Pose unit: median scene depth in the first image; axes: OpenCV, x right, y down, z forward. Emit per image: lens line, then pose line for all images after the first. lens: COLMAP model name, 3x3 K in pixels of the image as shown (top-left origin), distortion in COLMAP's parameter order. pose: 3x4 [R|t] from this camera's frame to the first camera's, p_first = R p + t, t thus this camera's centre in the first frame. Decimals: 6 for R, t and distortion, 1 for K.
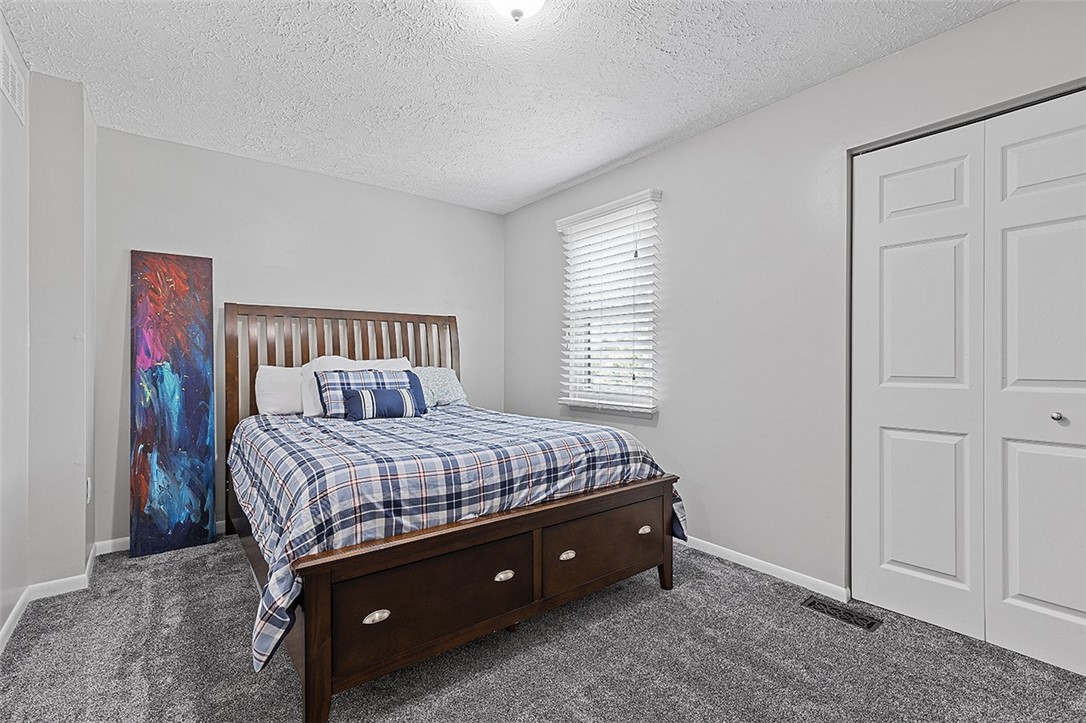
lens RADIAL K [[488.2, 0, 544.9], [0, 488.2, 359.2], [0, 0, 1]] dist [0.003524, -0.000257]
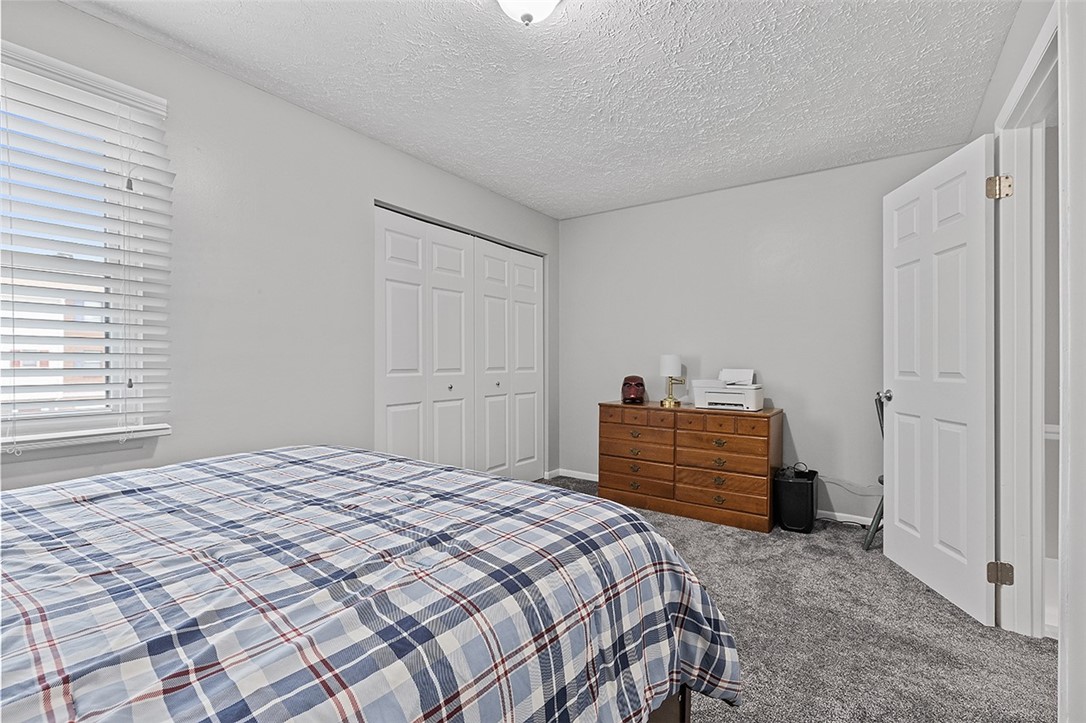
lens RADIAL K [[488.2, 0, 546.8], [0, 488.2, 365.6], [0, 0, 1]] dist [0.003524, -0.000257]
pose [[-0.281906, -0.002694, 0.959438, -0.933669], [0.000159, 0.999996, 0.002855, 0.020649], [-0.959442, 0.000958, -0.281905, 1.115234]]
